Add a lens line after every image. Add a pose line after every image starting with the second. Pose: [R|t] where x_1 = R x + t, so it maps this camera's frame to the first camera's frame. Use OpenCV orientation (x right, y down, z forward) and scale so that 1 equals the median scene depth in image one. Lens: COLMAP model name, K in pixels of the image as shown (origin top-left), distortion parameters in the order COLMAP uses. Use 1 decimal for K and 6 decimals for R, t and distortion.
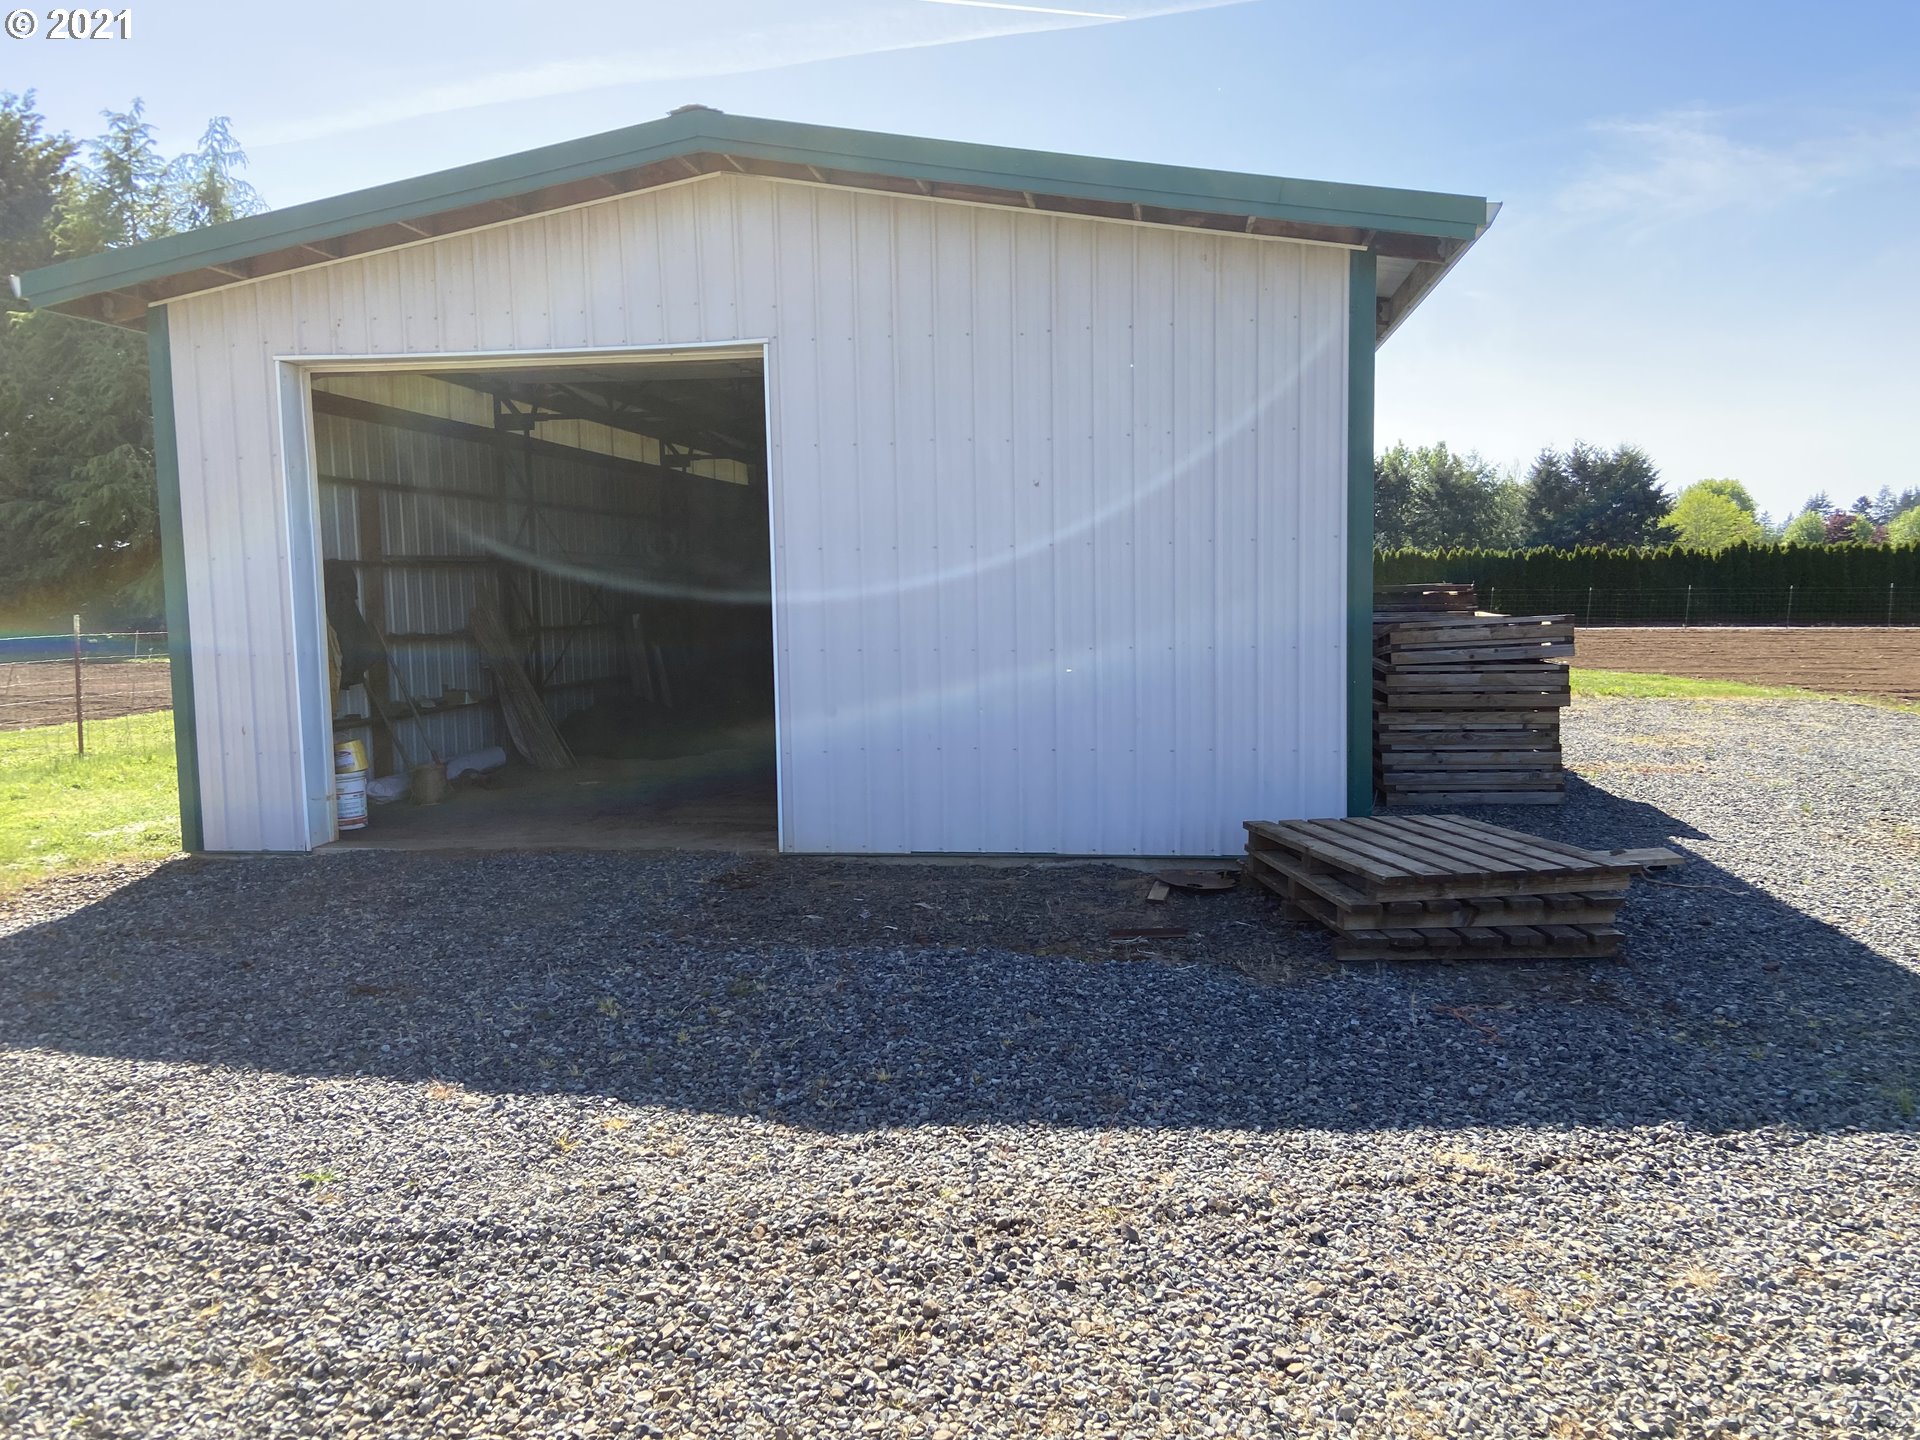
lens RADIAL K [[1449.5, 0, 960.0], [0, 1449.5, 720.0], [0, 0, 1]] dist [0.010939, 0.002028]
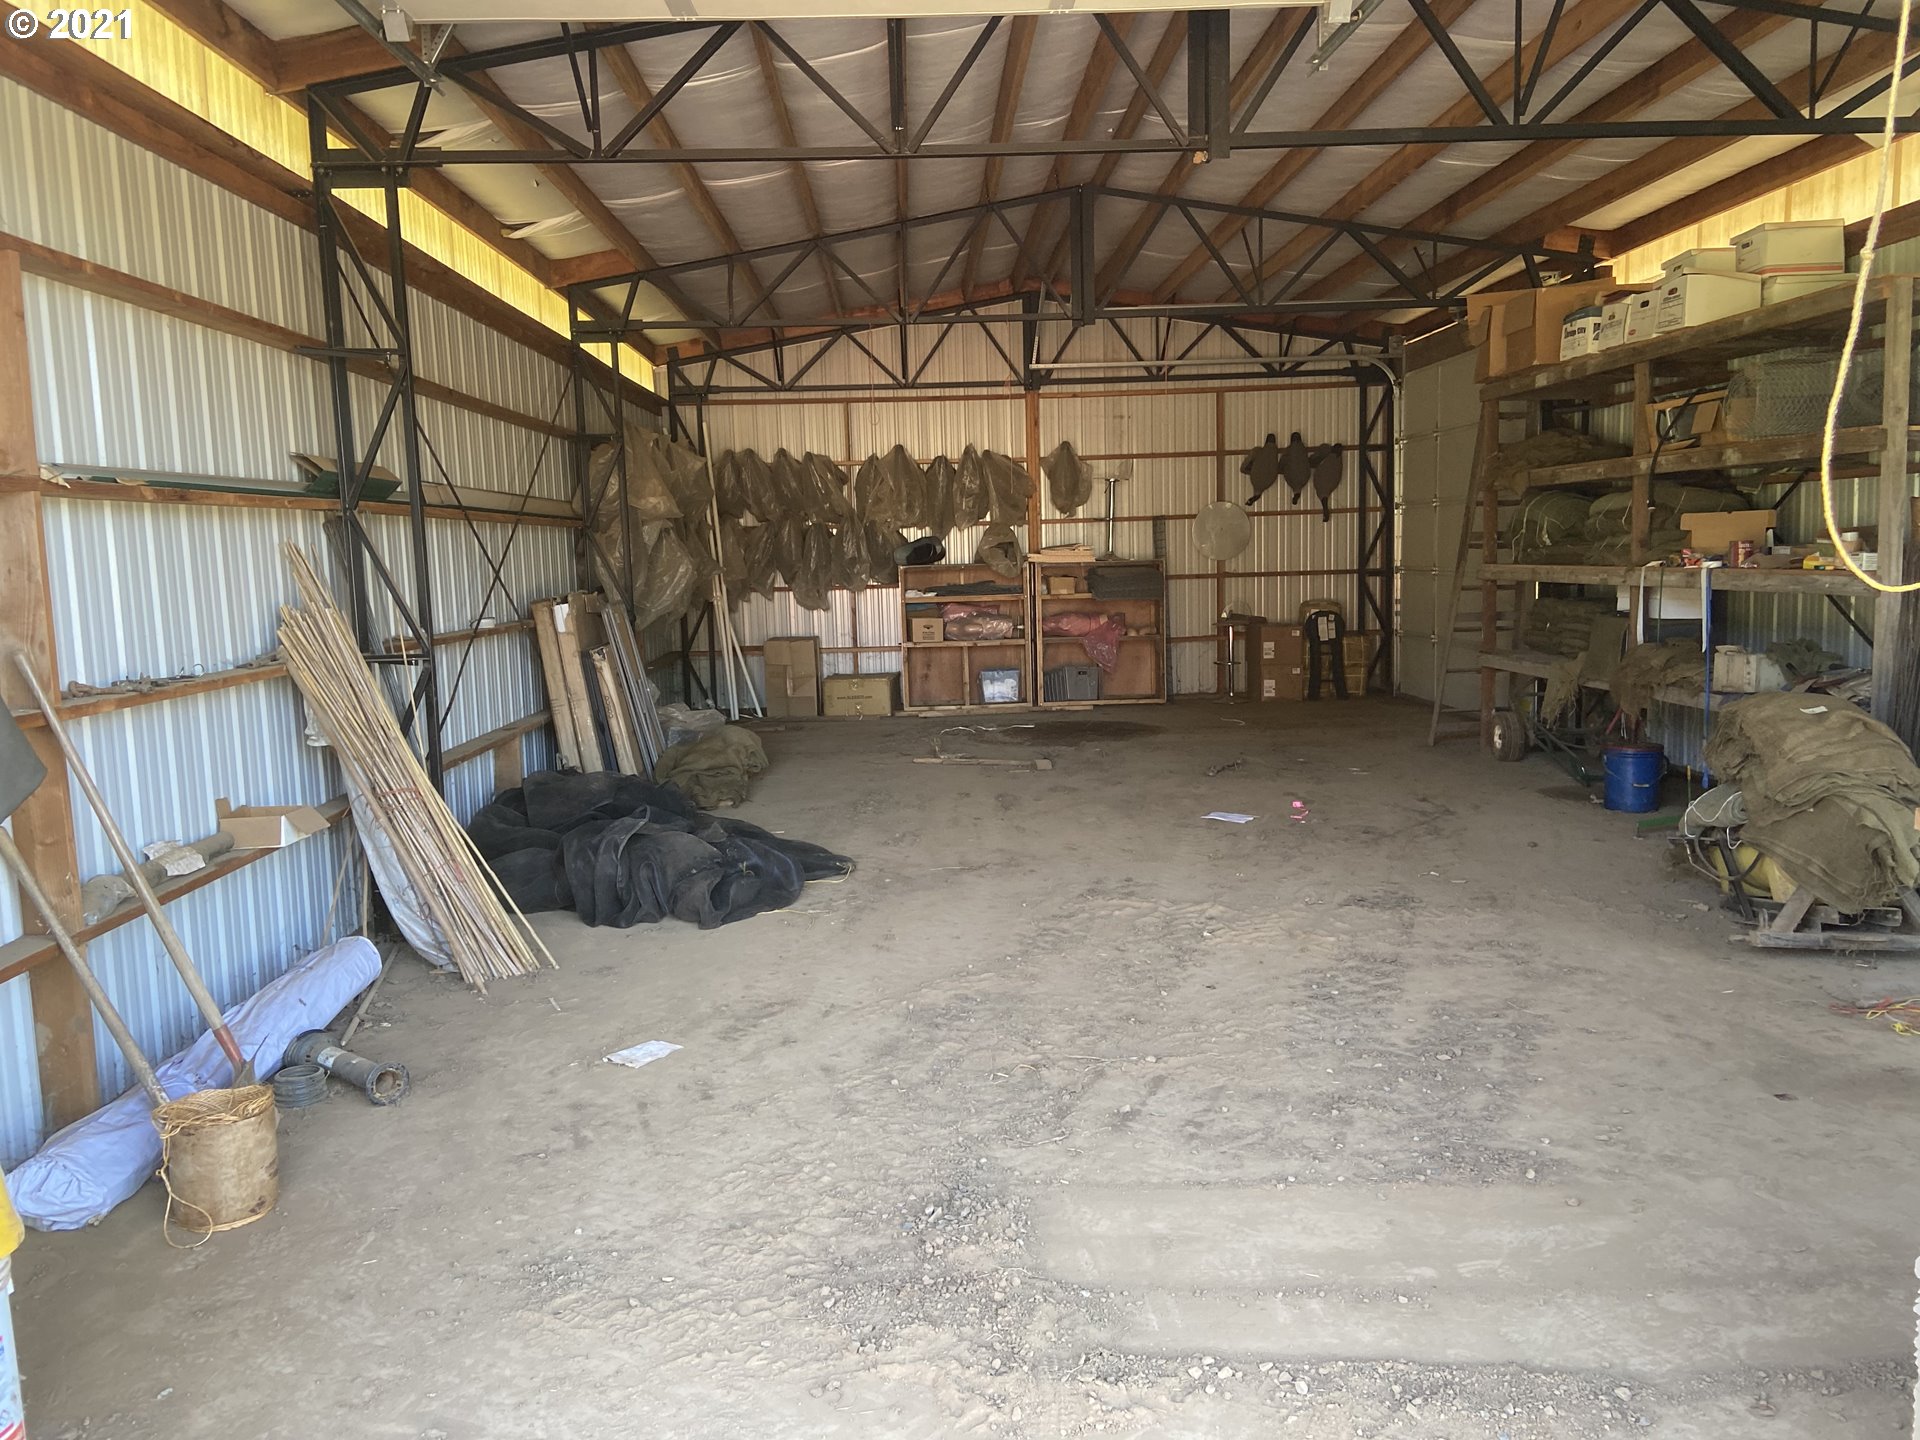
lens RADIAL K [[1449.5, 0, 960.0], [0, 1449.5, 720.0], [0, 0, 1]] dist [0.010939, 0.002028]
pose [[0.978343, -0.045671, 0.201888, -0.231849], [0.042587, 0.998901, 0.019596, -0.044106], [-0.202561, -0.010574, 0.979213, 0.561981]]
